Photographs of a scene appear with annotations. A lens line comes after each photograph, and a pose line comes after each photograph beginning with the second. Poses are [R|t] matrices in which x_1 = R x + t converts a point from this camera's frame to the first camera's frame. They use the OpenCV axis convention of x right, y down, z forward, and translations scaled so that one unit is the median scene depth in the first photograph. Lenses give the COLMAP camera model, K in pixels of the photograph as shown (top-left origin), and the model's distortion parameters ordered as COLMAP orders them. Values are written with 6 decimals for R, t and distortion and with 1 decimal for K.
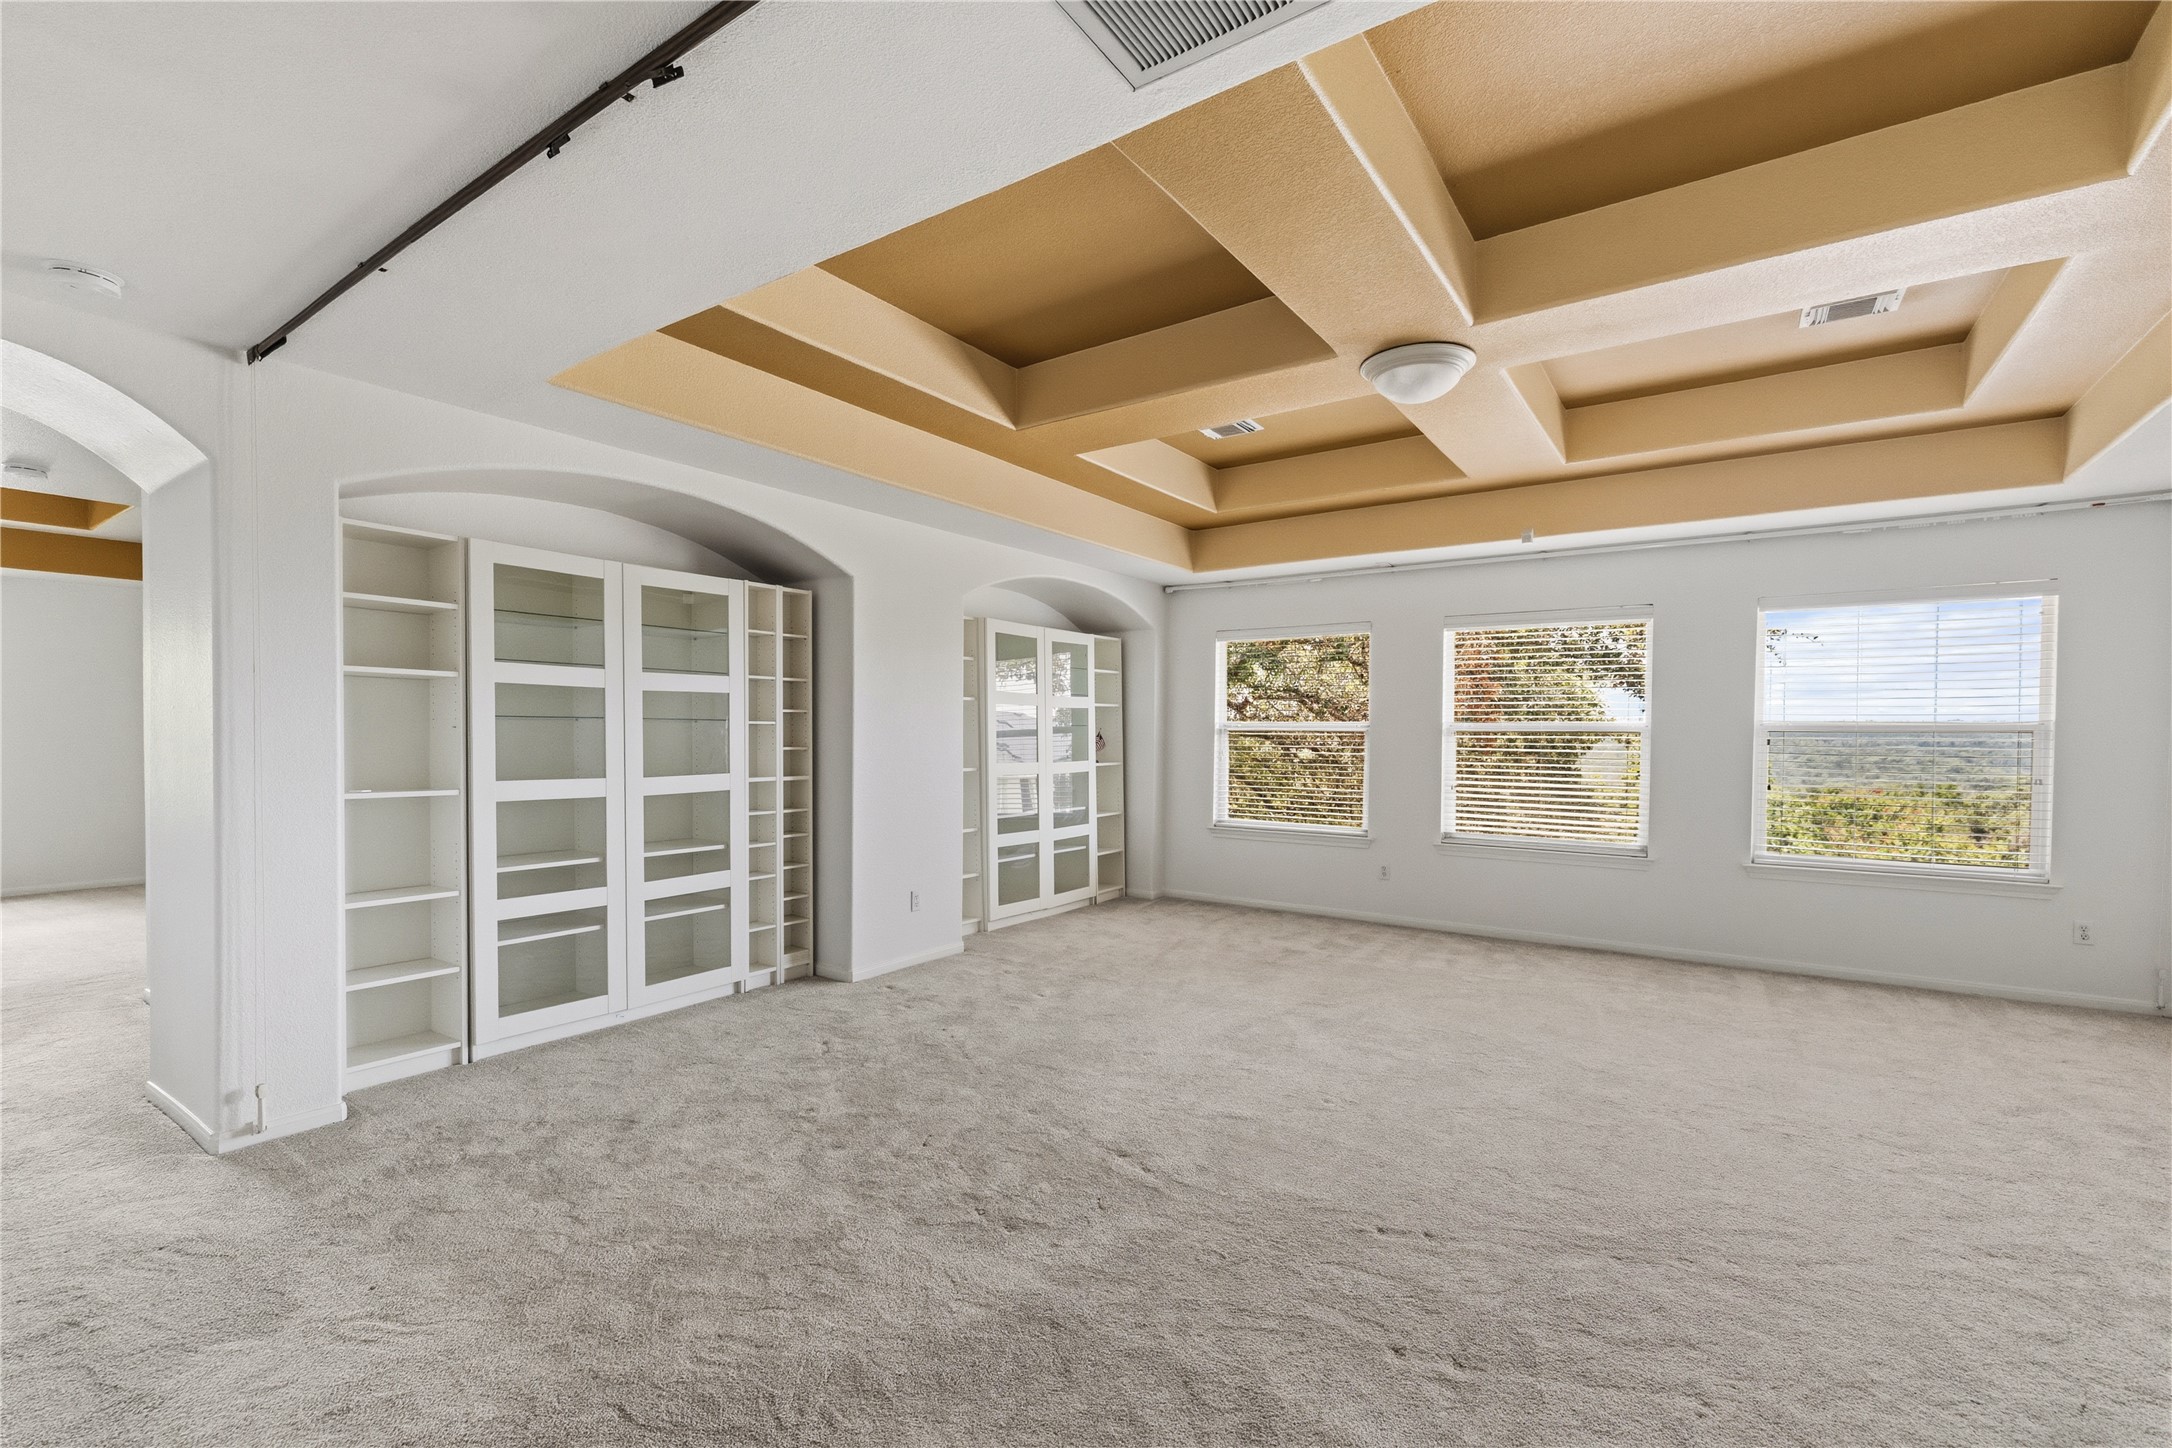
lens RADIAL K [[942.0, 0, 1086.0], [0, 942.0, 724.0], [0, 0, 1]] dist [0.000247, 0.000091]
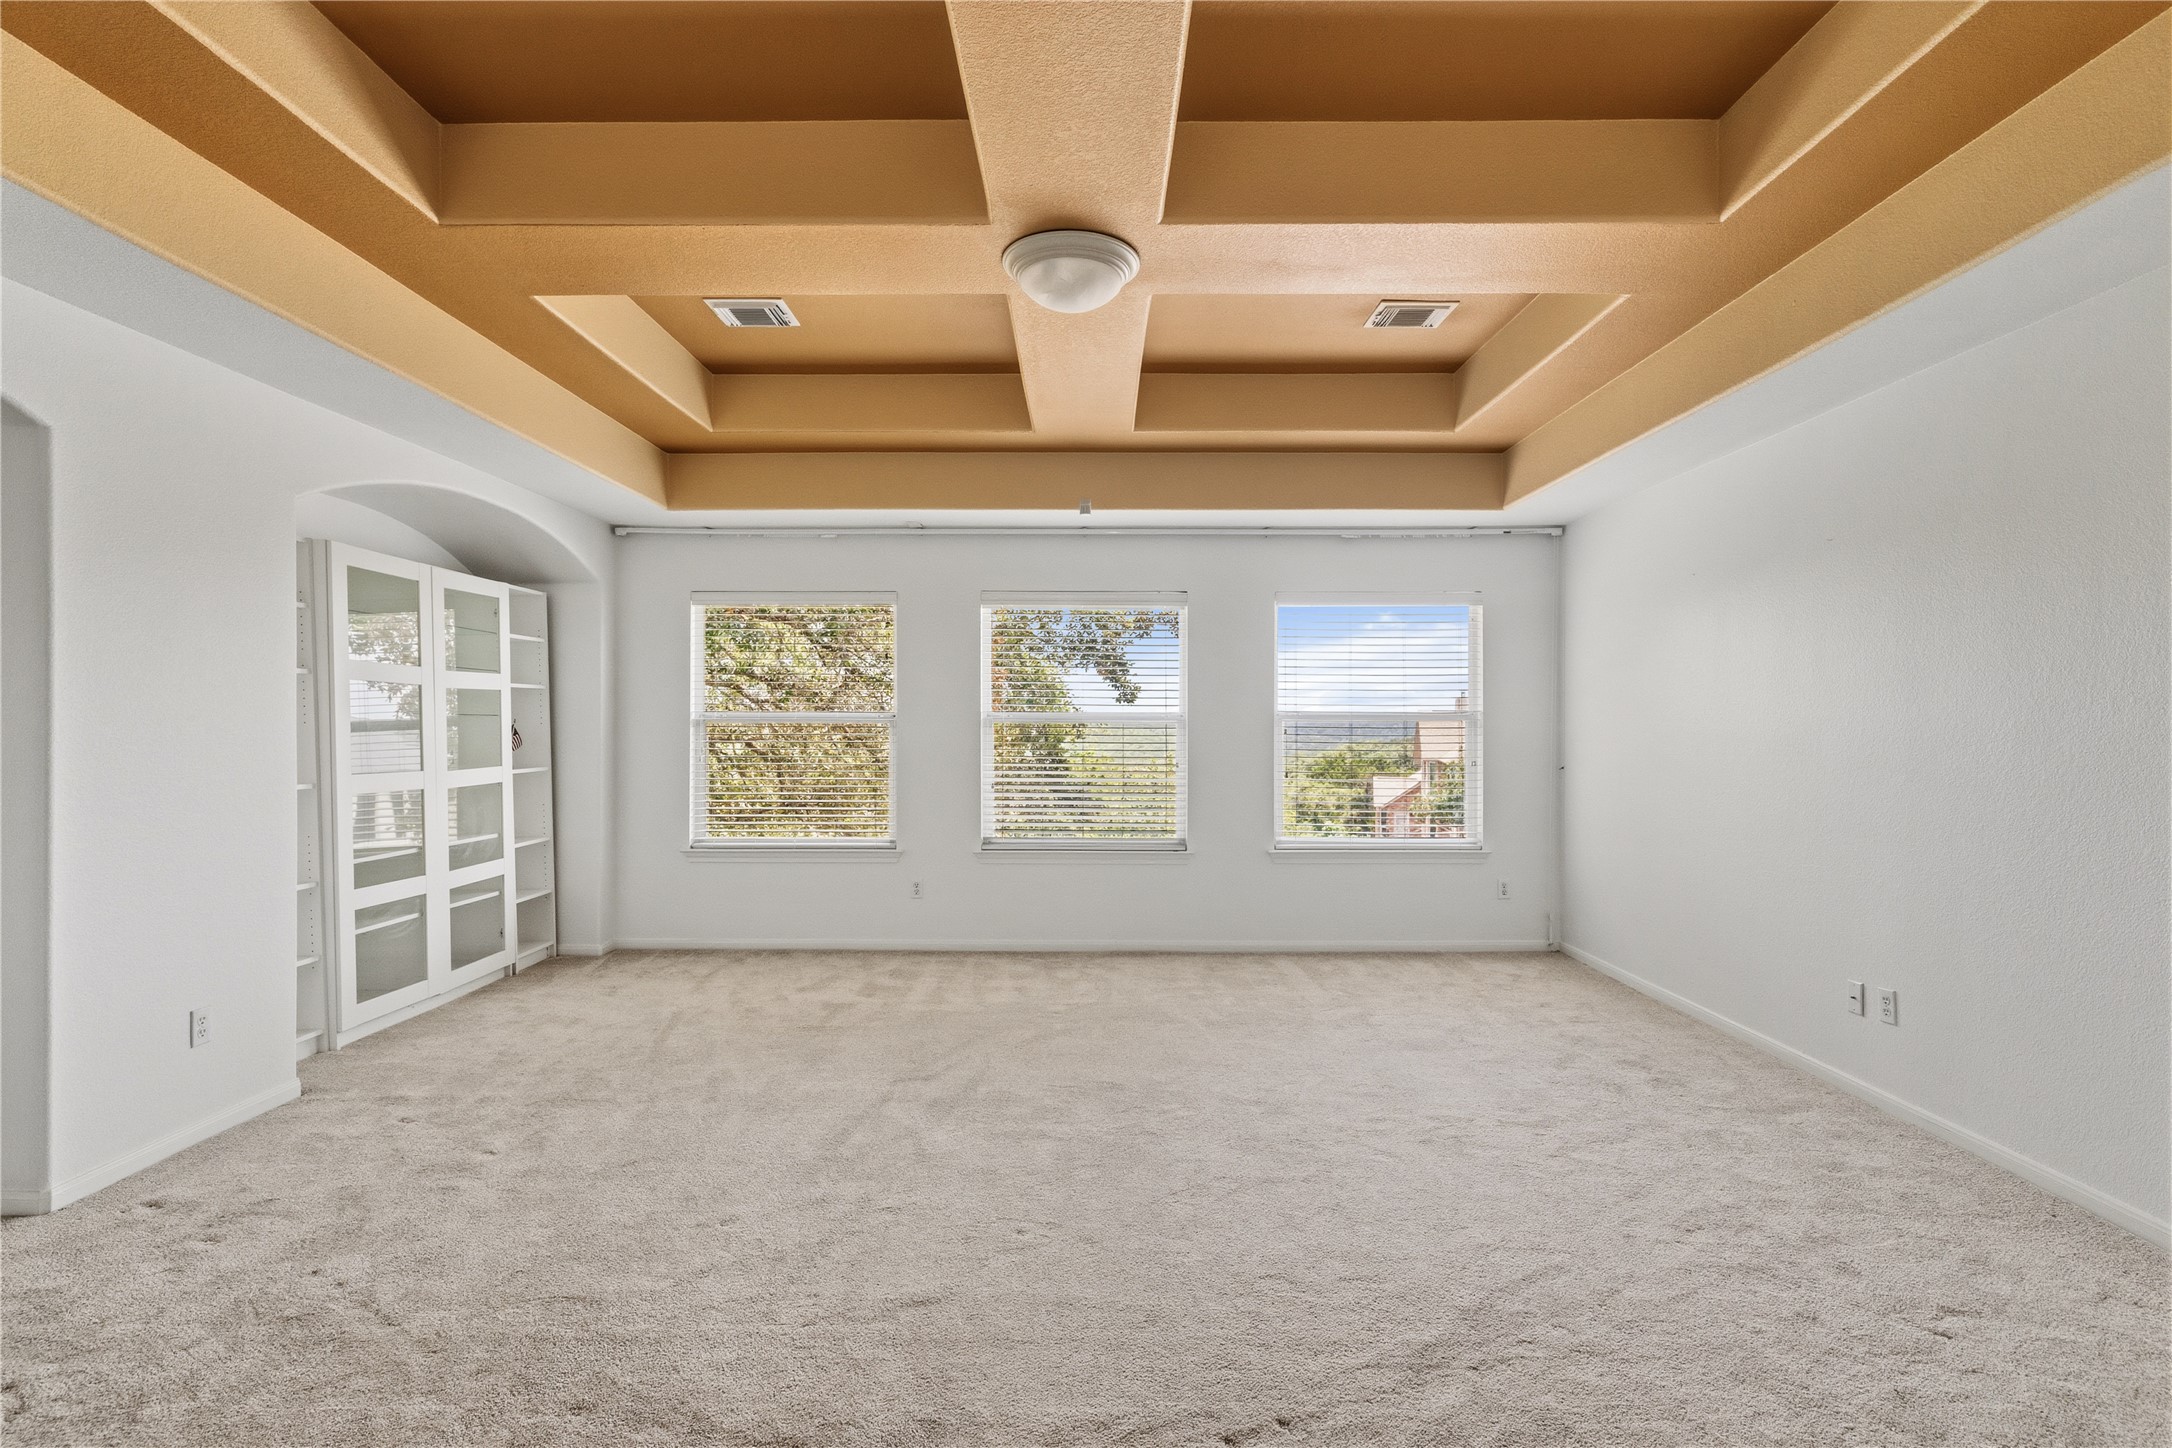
lens RADIAL K [[1015.9, 0, 1088.2], [0, 1015.9, 714.3], [0, 0, 1]] dist [0.000778, 0.000739]
pose [[0.823181, 0.001777, 0.567776, -0.090799], [-0.001315, 0.999998, -0.001223, 0.001916], [-0.567777, 0.000260, 0.823182, 0.203812]]
